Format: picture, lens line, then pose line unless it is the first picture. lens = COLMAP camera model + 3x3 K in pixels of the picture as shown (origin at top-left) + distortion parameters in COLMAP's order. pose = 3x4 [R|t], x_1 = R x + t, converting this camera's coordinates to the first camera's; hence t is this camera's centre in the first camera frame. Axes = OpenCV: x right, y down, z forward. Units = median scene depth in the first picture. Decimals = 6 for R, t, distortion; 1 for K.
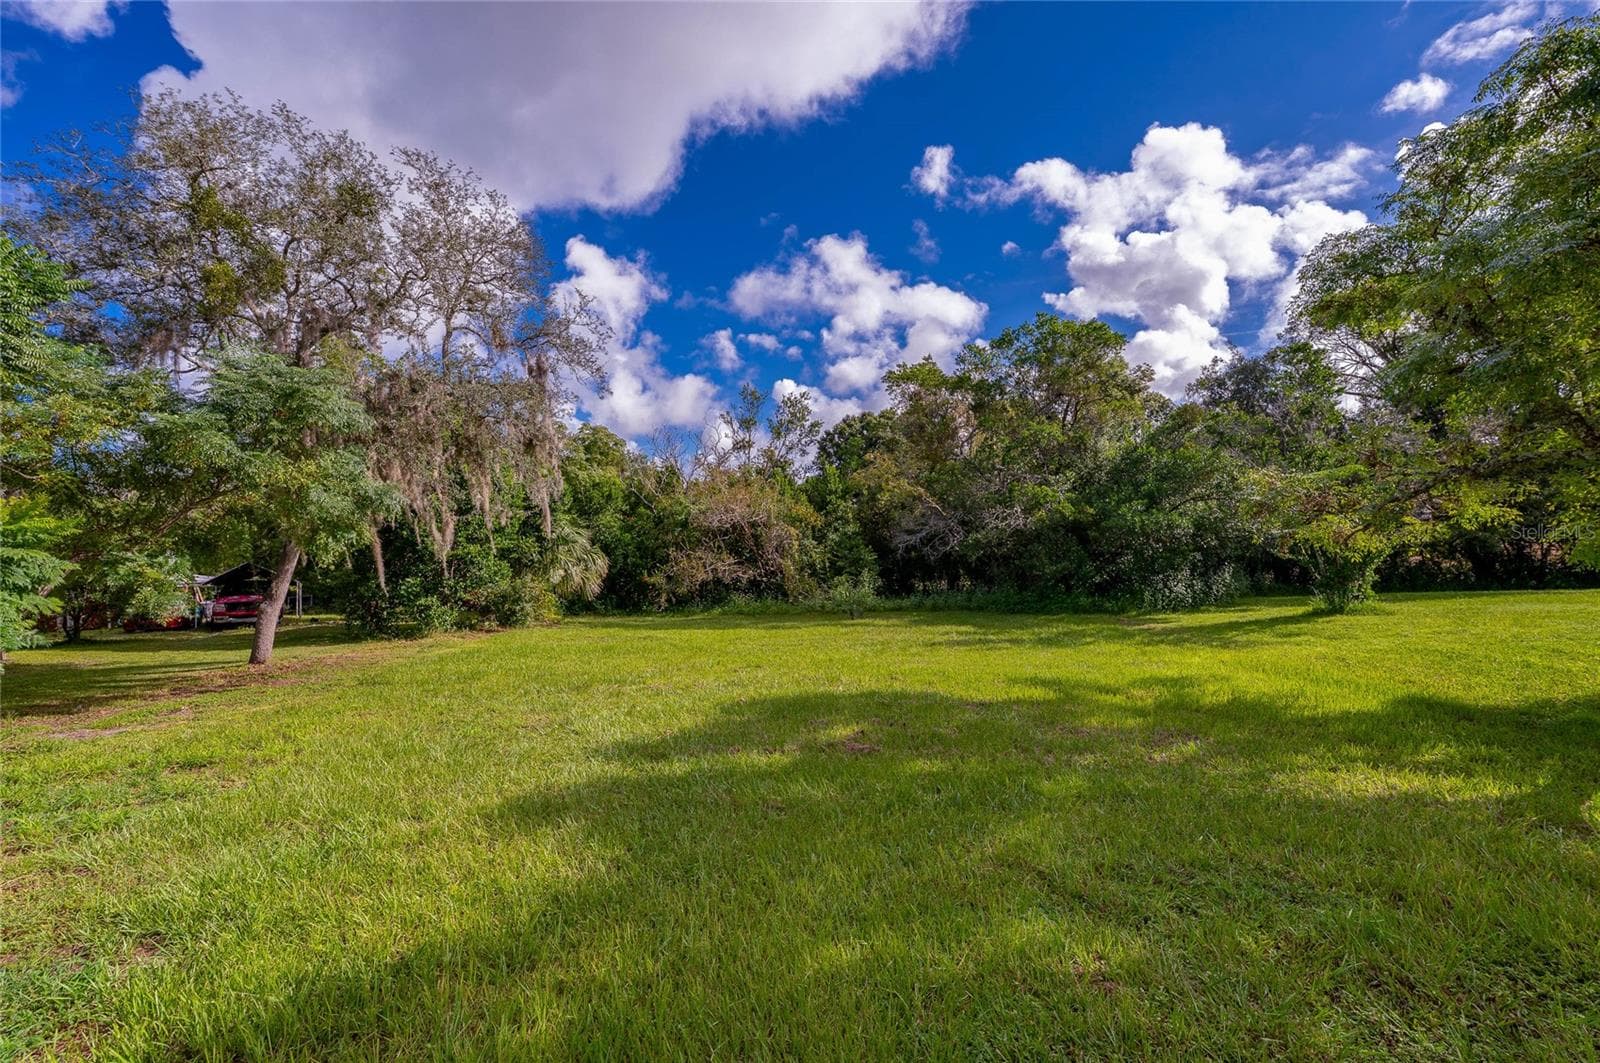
lens RADIAL K [[682.6, 0, 800.9], [0, 682.6, 524.7], [0, 0, 1]] dist [-0.001896, -0.001209]
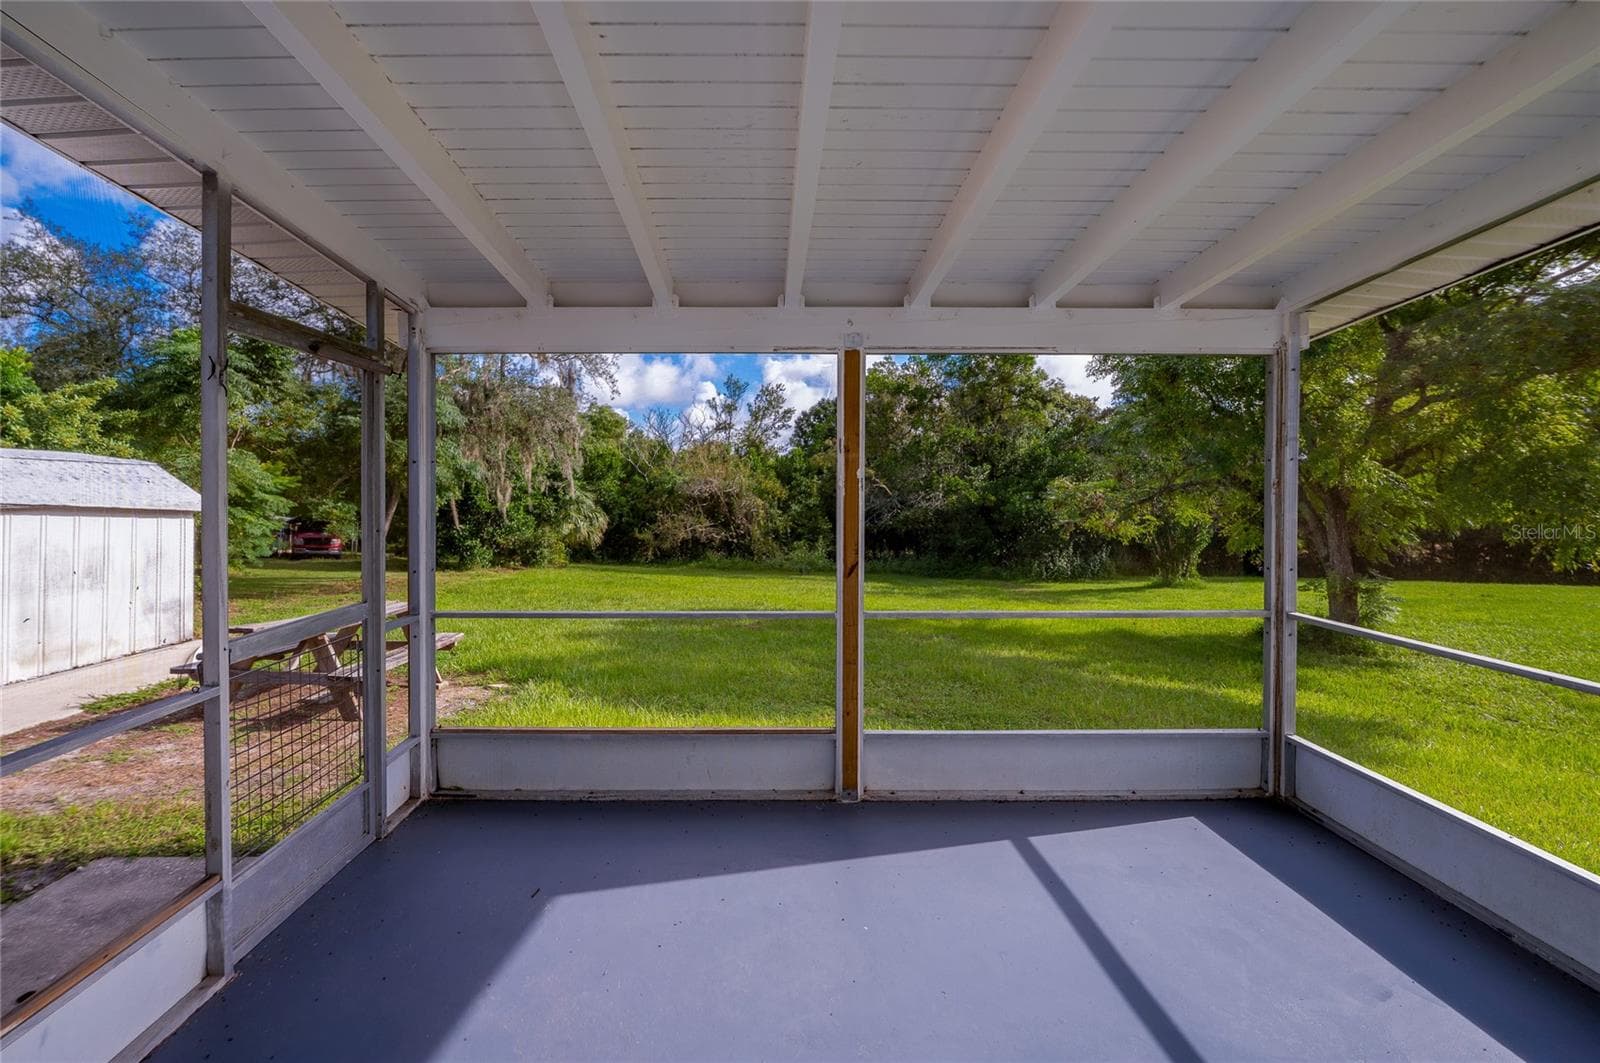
lens RADIAL K [[714.2, 0, 795.8], [0, 714.2, 478.9], [0, 0, 1]] dist [0.000025, 0.000002]
pose [[0.998823, 0.048375, -0.003506, 0.054971], [-0.048427, 0.998689, -0.016601, -0.013323], [0.002698, 0.016751, 0.999856, -0.271714]]
